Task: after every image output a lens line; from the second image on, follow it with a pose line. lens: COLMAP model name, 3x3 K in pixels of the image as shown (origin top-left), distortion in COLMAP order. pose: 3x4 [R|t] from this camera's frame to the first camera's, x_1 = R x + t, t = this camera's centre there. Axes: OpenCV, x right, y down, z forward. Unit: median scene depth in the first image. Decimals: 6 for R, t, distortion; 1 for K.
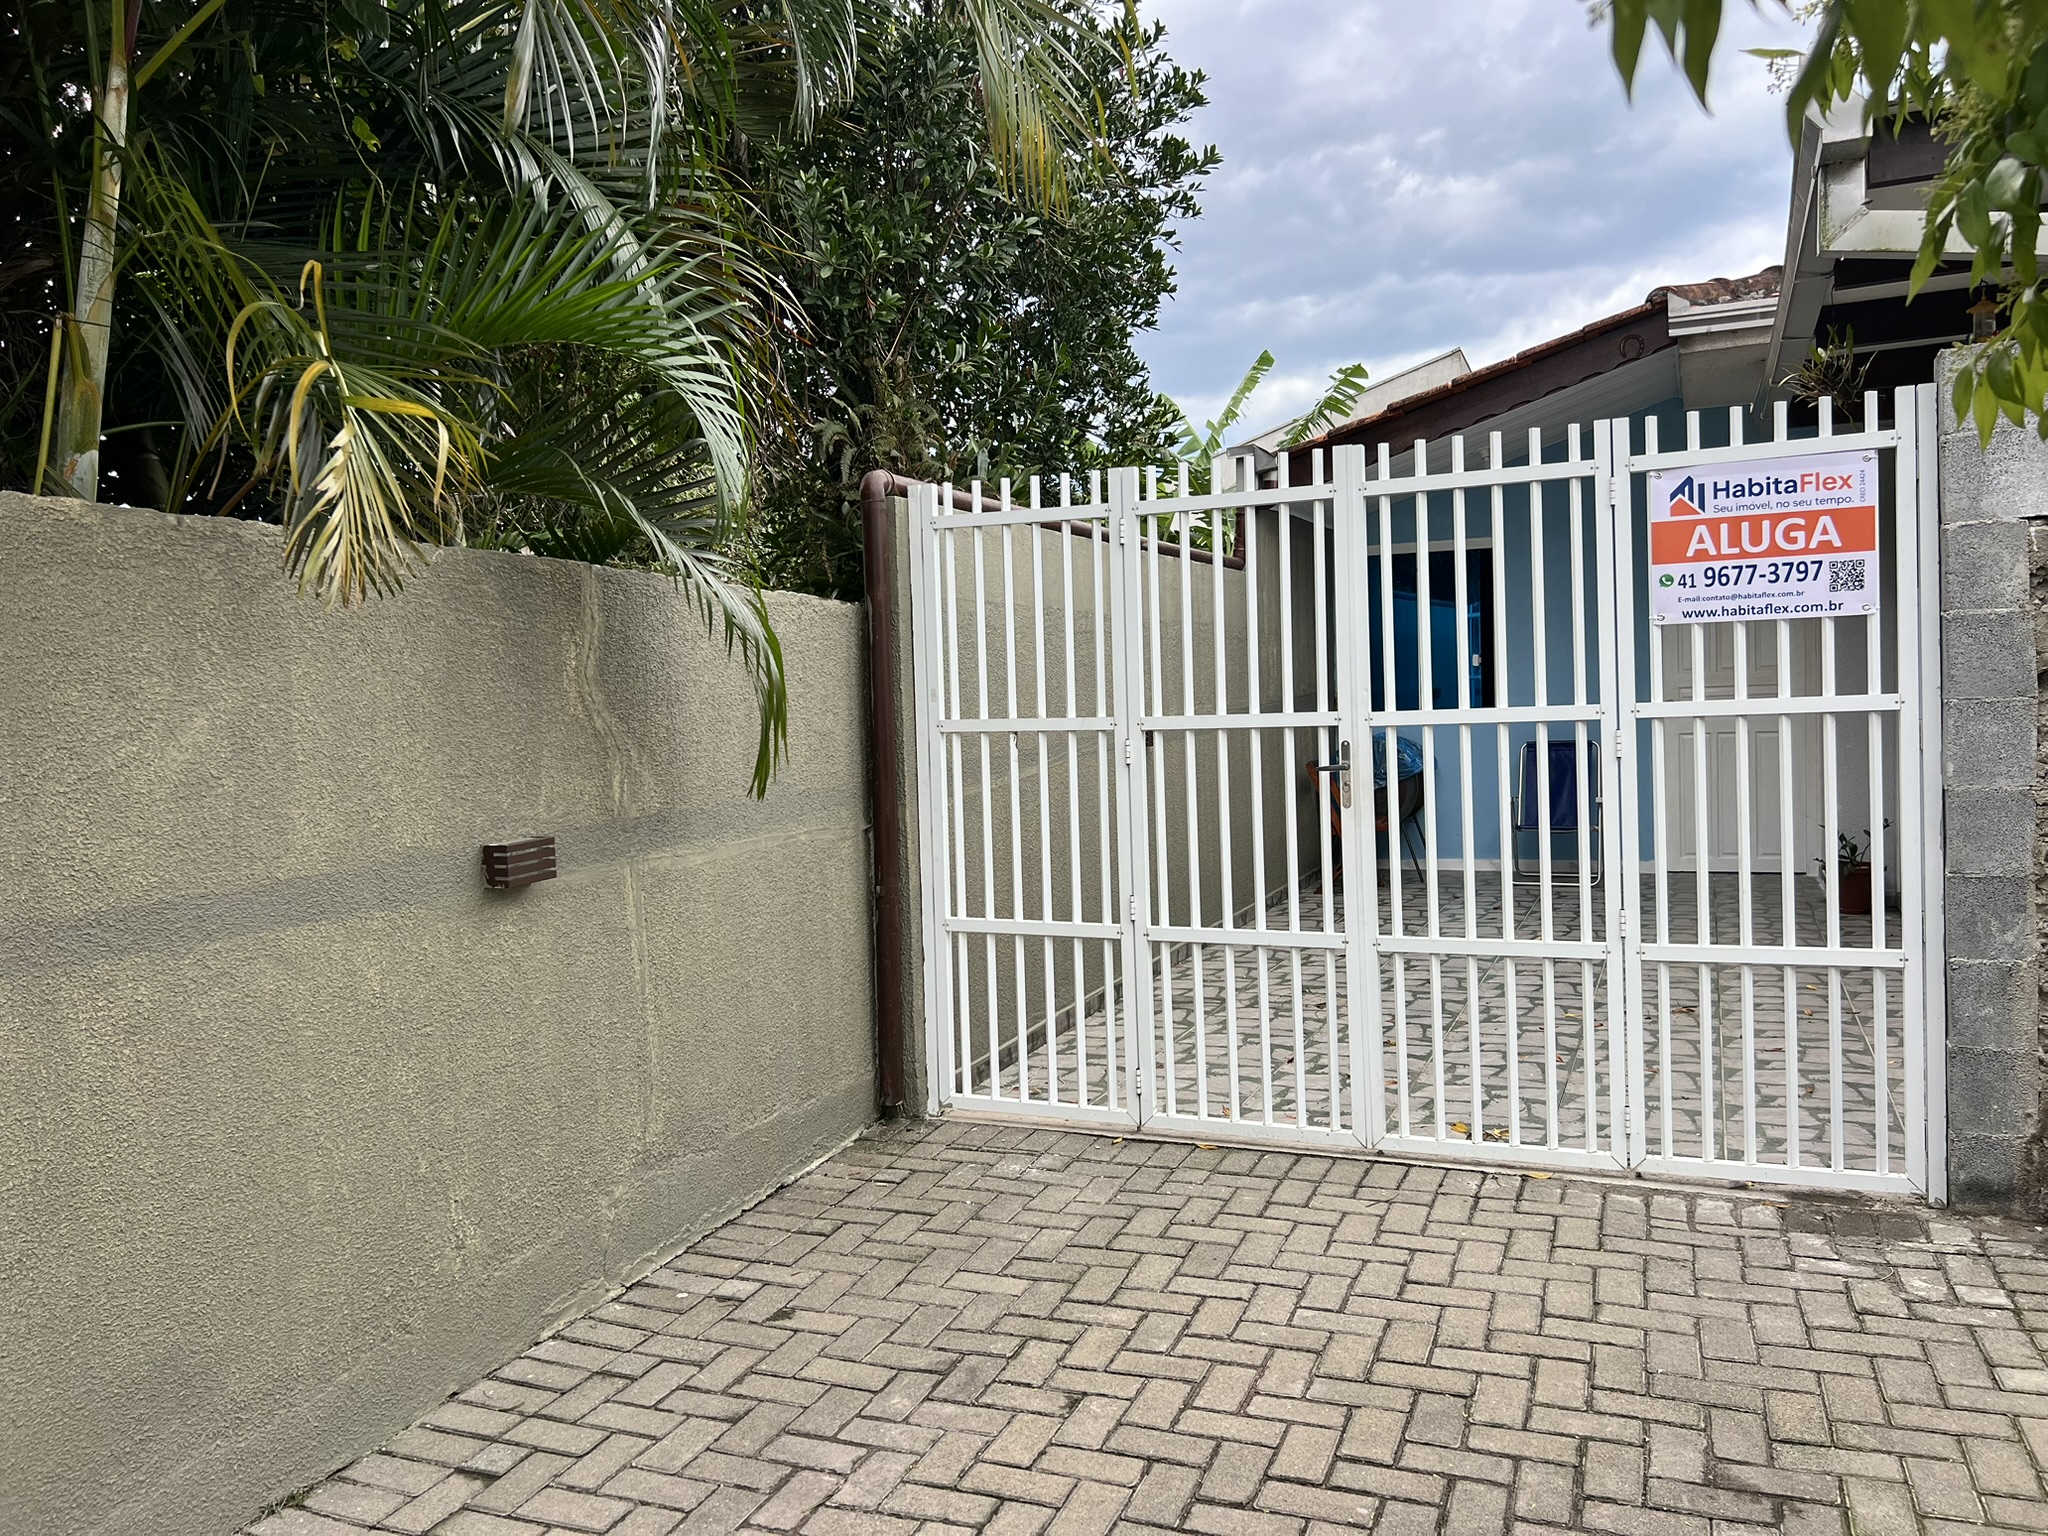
lens RADIAL K [[1546.1, 0, 1024.5], [0, 1546.1, 765.7], [0, 0, 1]] dist [0.039146, -0.041344]
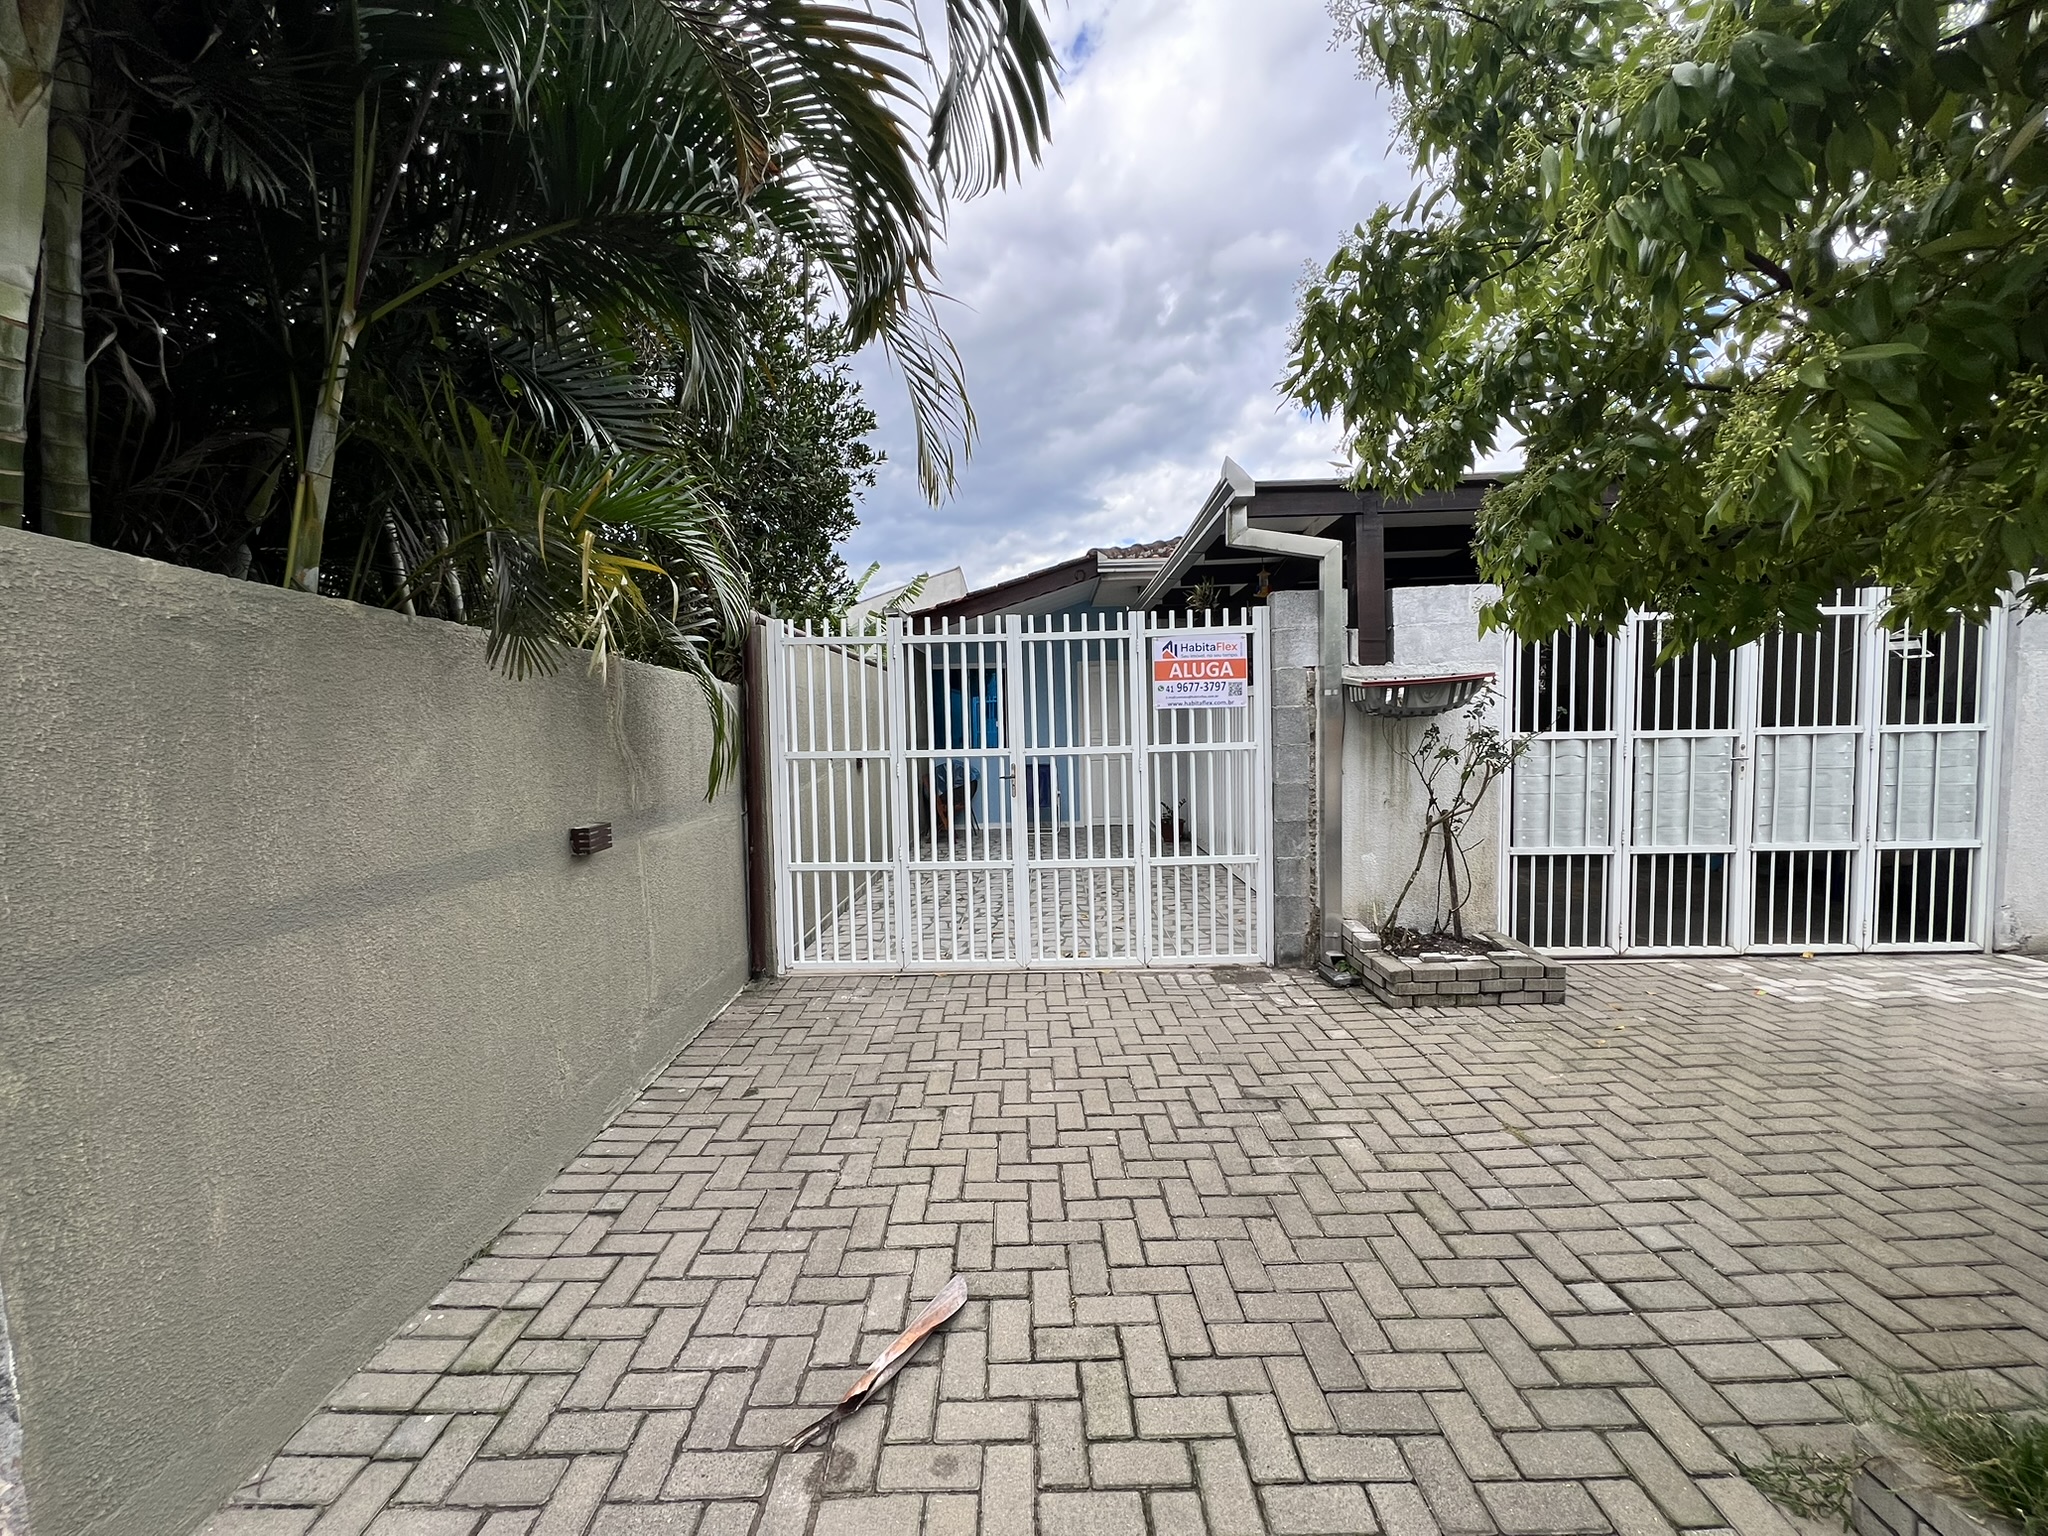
lens RADIAL K [[816.7, 0, 1029.0], [0, 816.7, 768.7], [0, 0, 1]] dist [-0.001215, 0.000264]
pose [[0.925593, -0.005033, 0.378487, -0.191482], [0.009084, 0.999919, -0.008919, 0.000621], [-0.378412, 0.011694, 0.925563, 0.025773]]
